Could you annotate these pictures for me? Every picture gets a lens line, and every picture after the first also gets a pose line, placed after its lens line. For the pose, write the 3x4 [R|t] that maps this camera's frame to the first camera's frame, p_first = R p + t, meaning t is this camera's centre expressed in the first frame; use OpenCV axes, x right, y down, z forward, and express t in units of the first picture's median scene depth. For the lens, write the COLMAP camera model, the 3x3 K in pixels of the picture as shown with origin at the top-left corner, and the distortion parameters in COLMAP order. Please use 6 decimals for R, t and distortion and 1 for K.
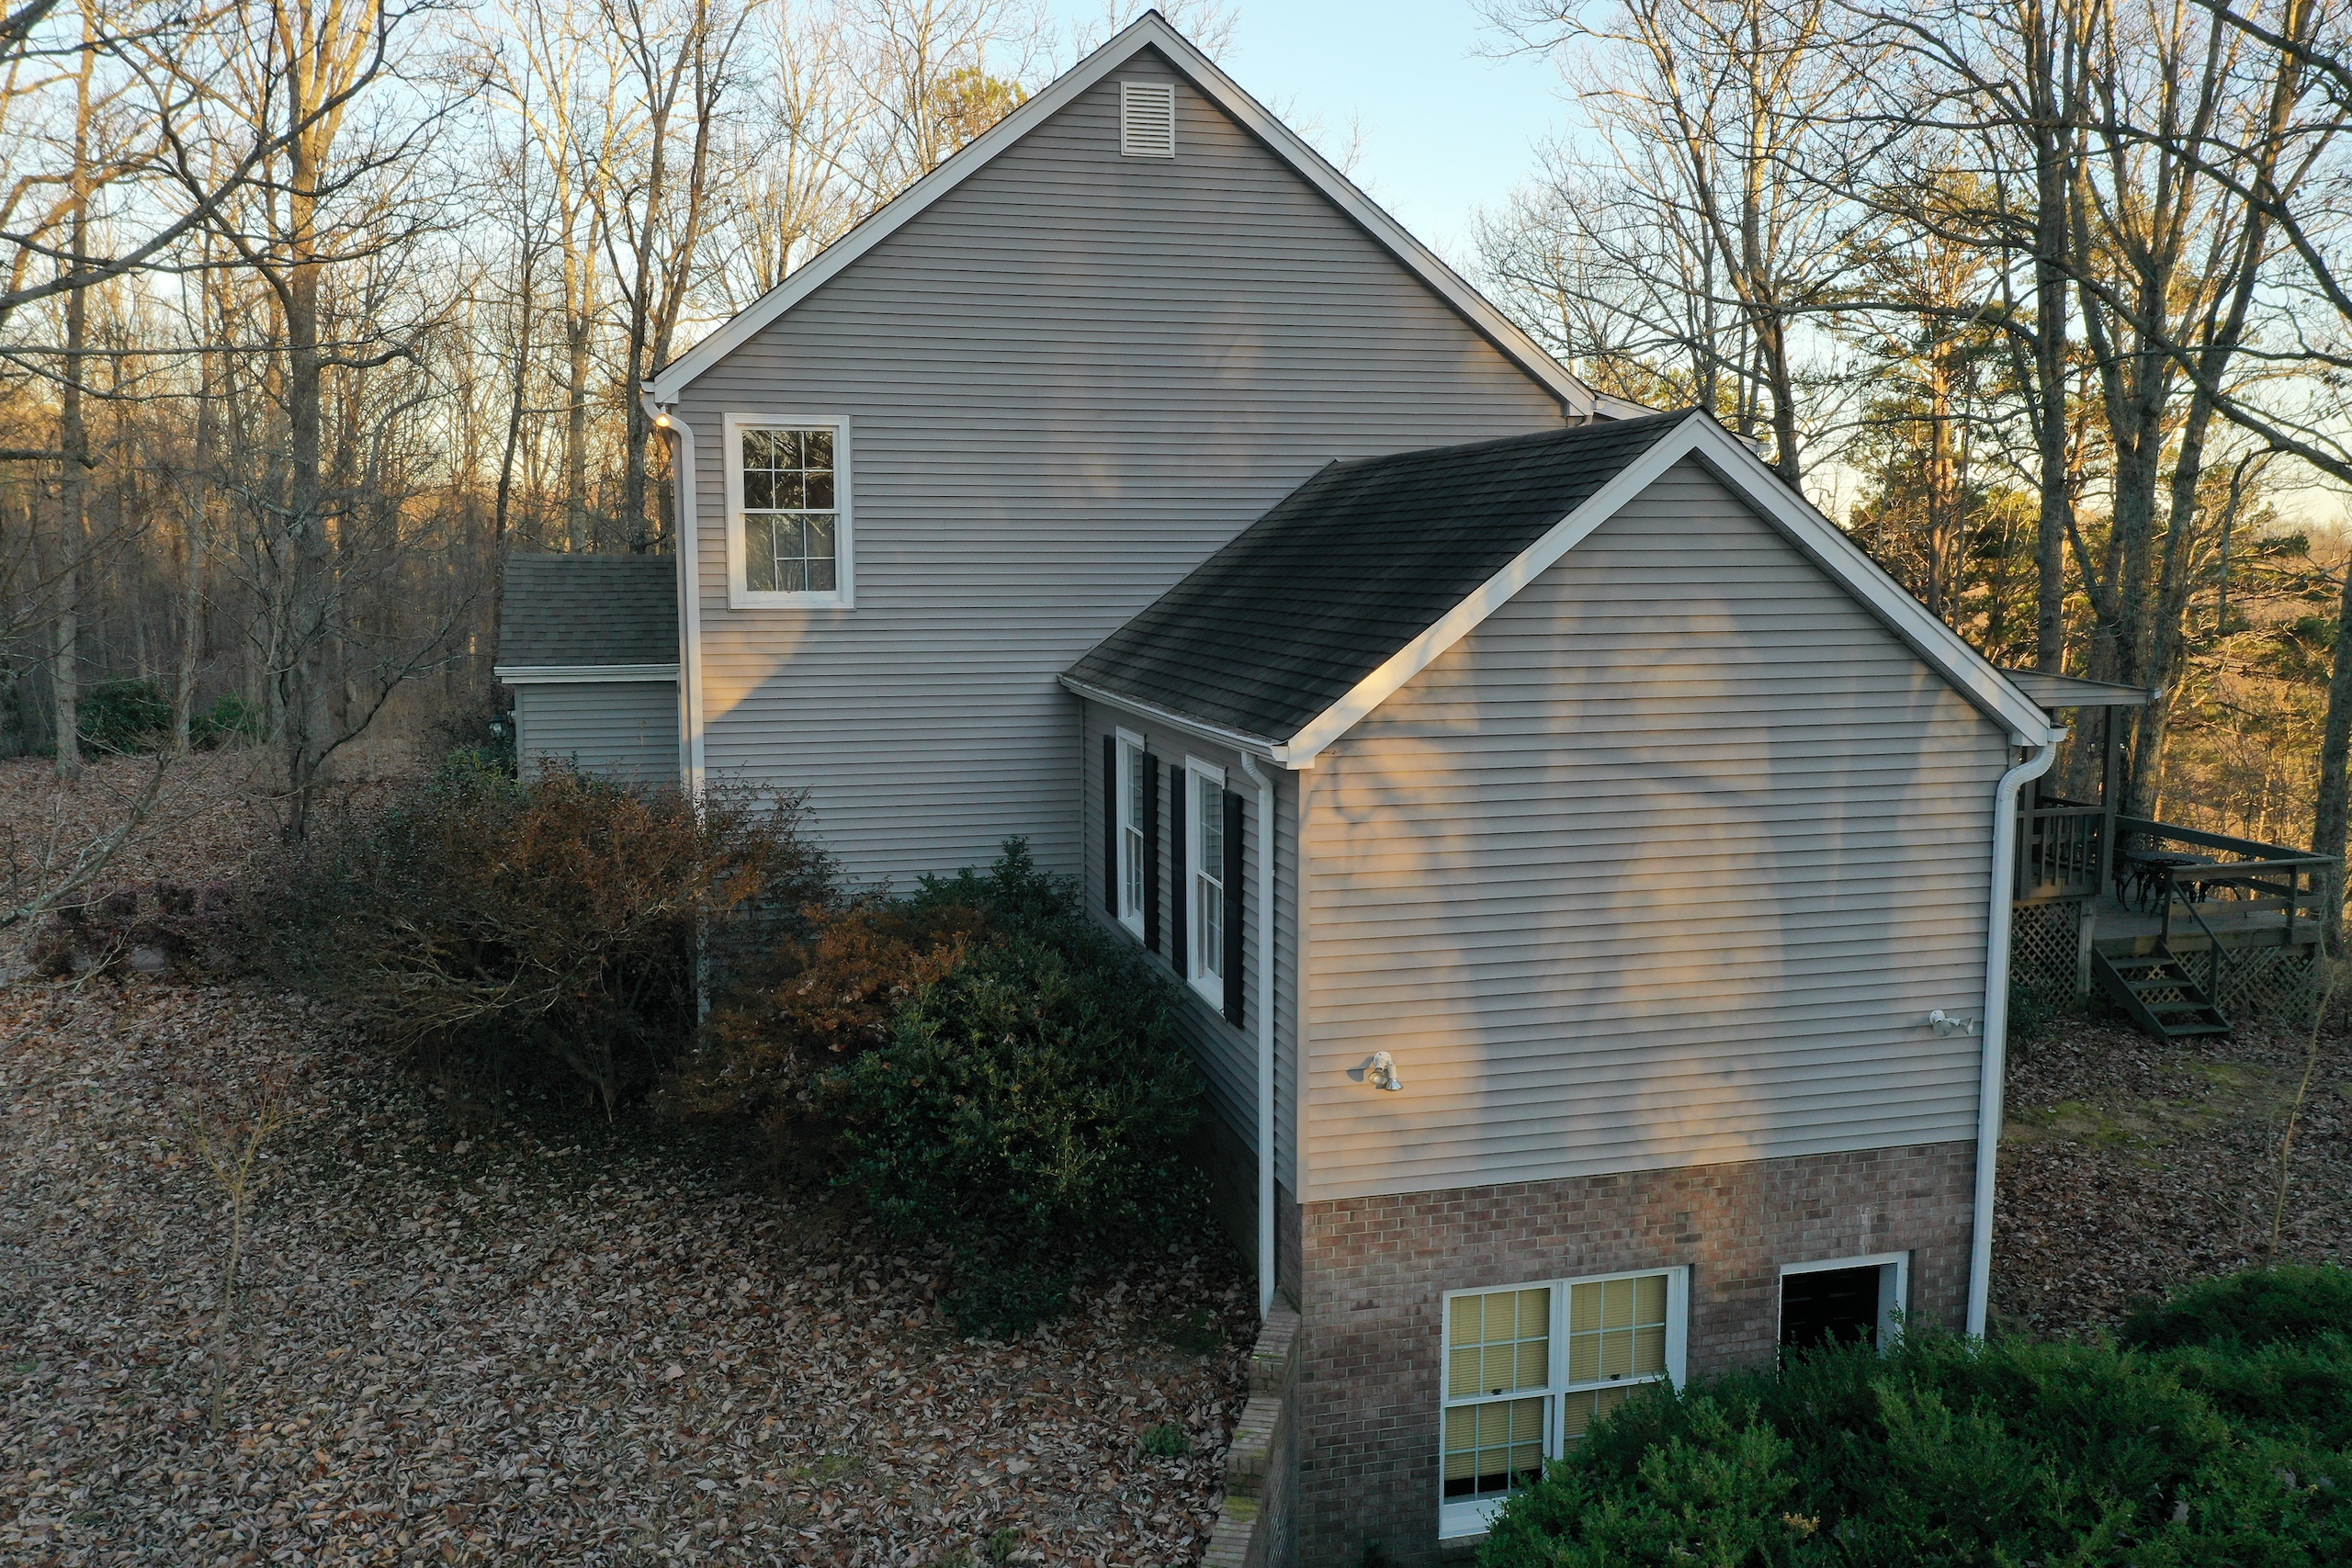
lens RADIAL K [[1854.6, 0, 1183.5], [0, 1854.6, 792.6], [0, 0, 1]] dist [-0.010579, 0.013559]
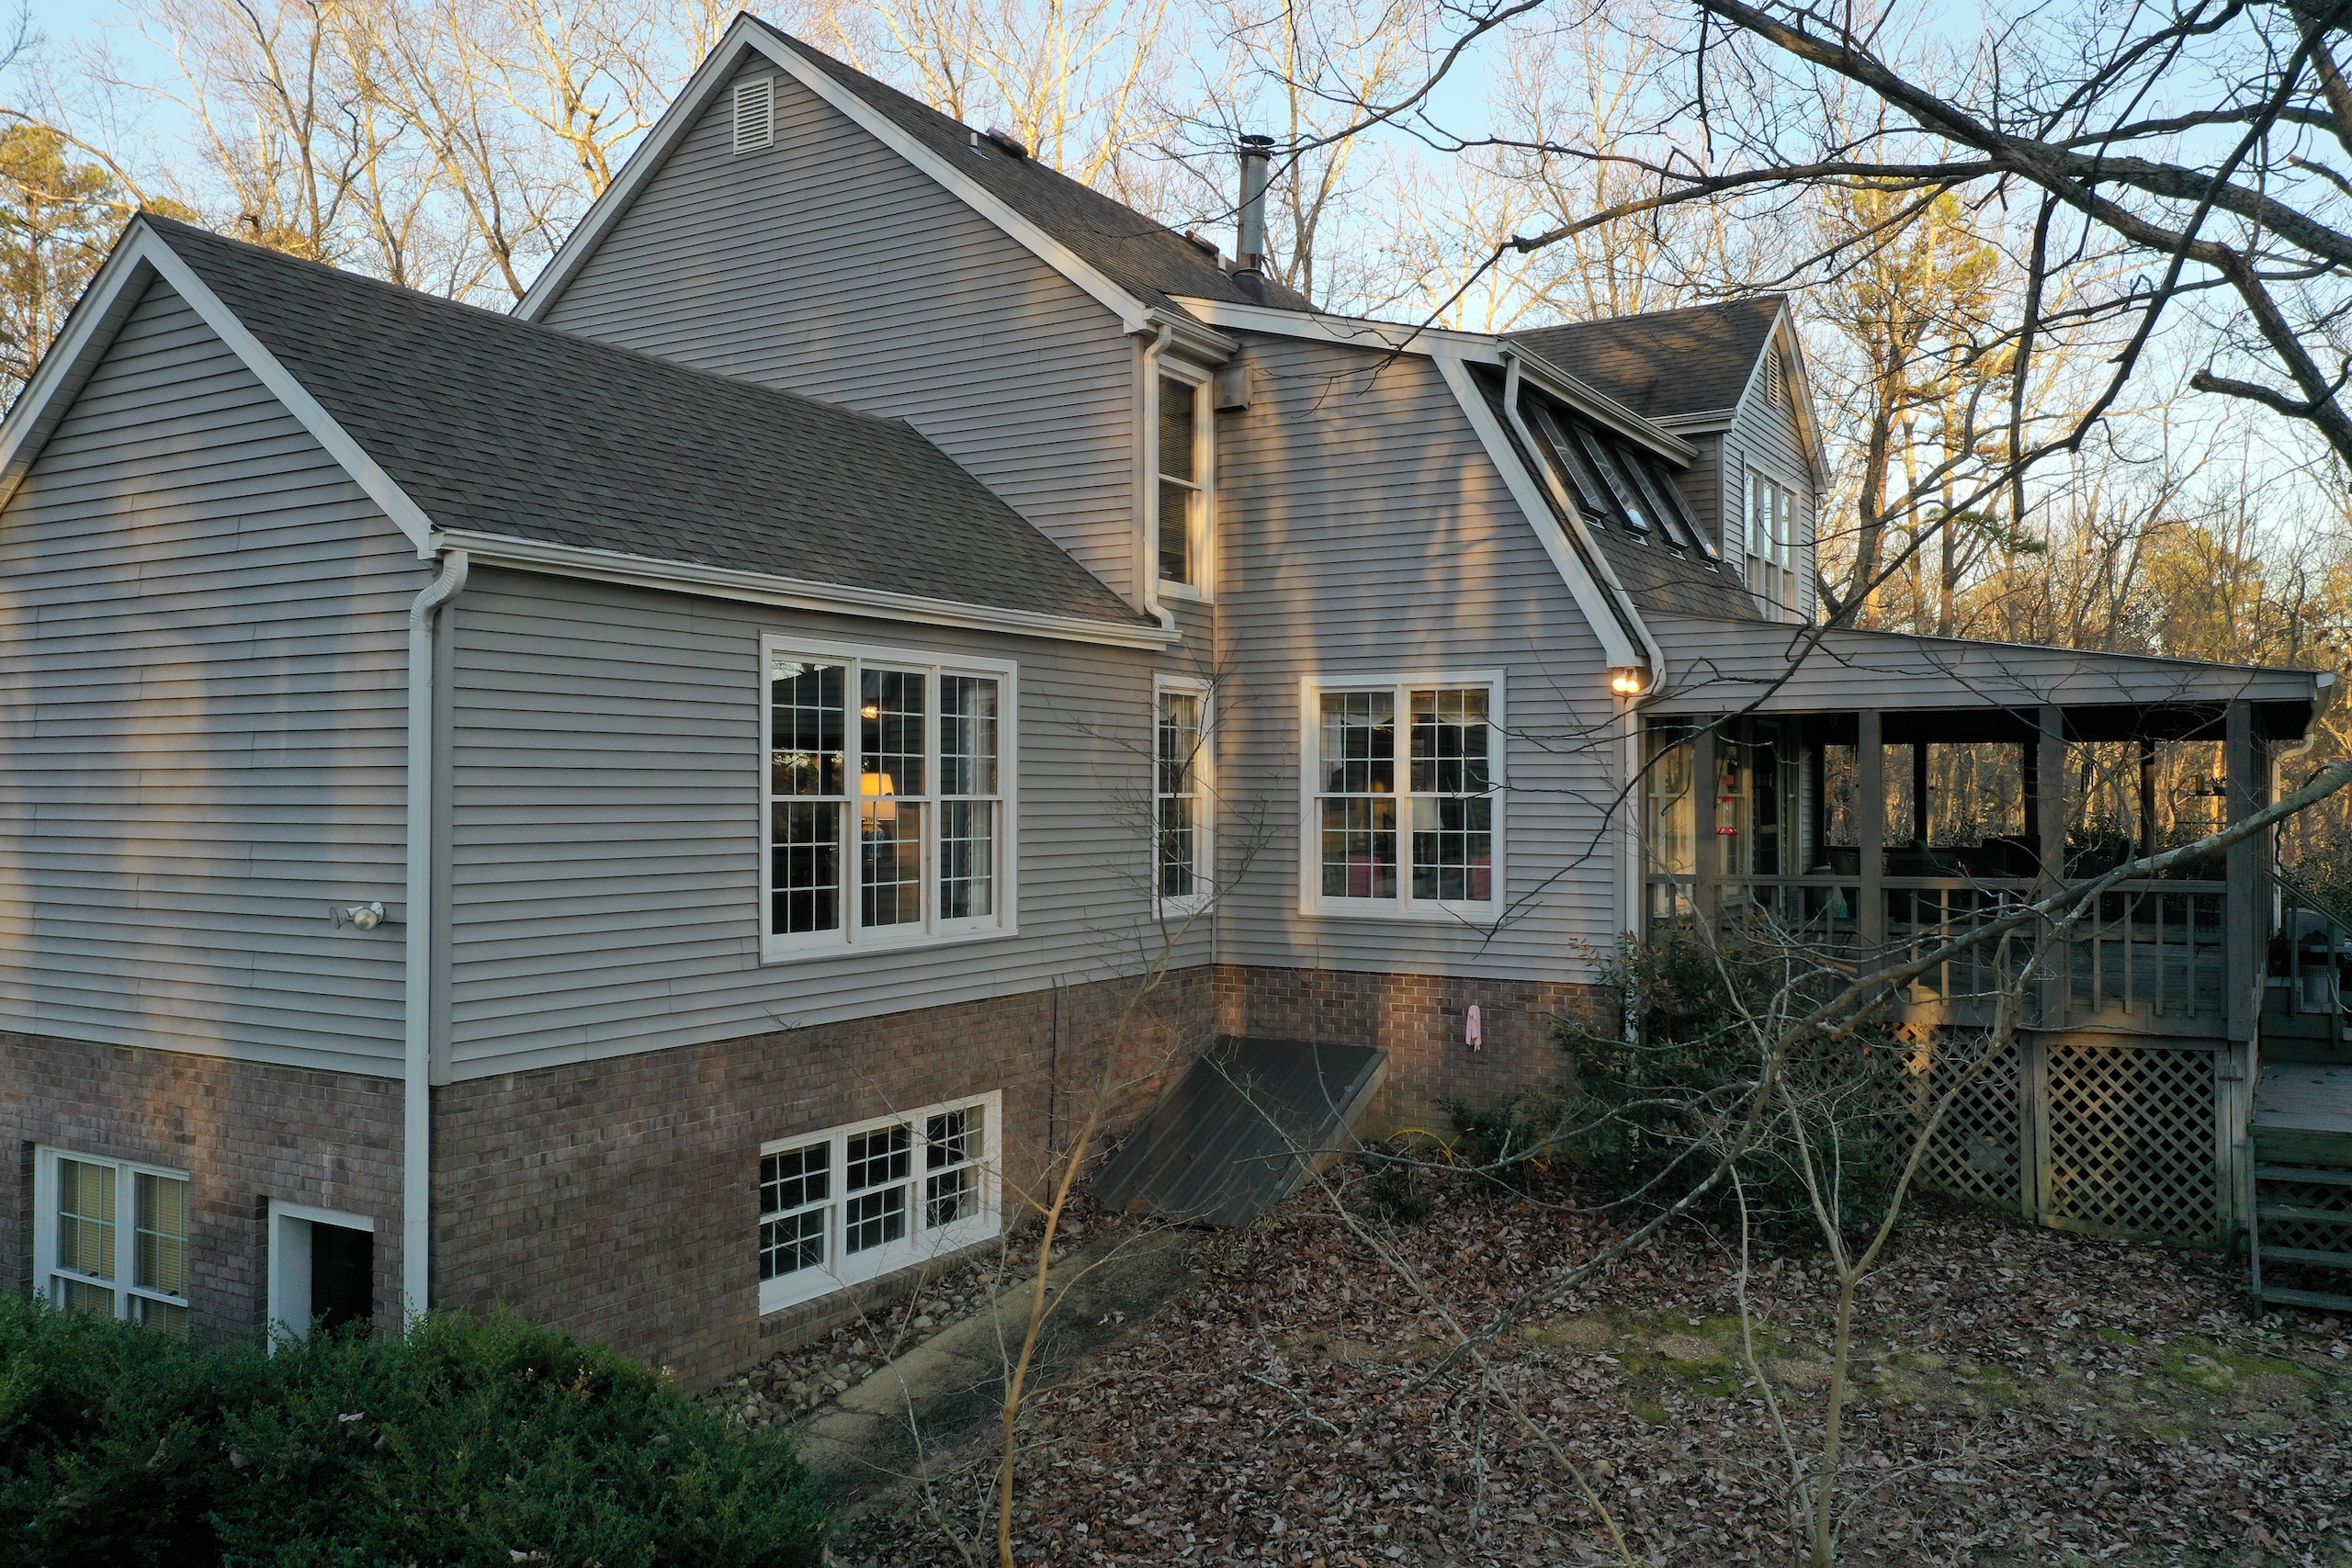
lens RADIAL K [[1854.6, 0, 1182.0], [0, 1854.6, 777.1], [0, 0, 1]] dist [-0.010579, 0.013559]
pose [[0.705008, -0.003227, -0.709192, 1.221099], [-0.093202, 0.990895, -0.097162, 0.110529], [0.703048, 0.134598, 0.698288, 0.689181]]
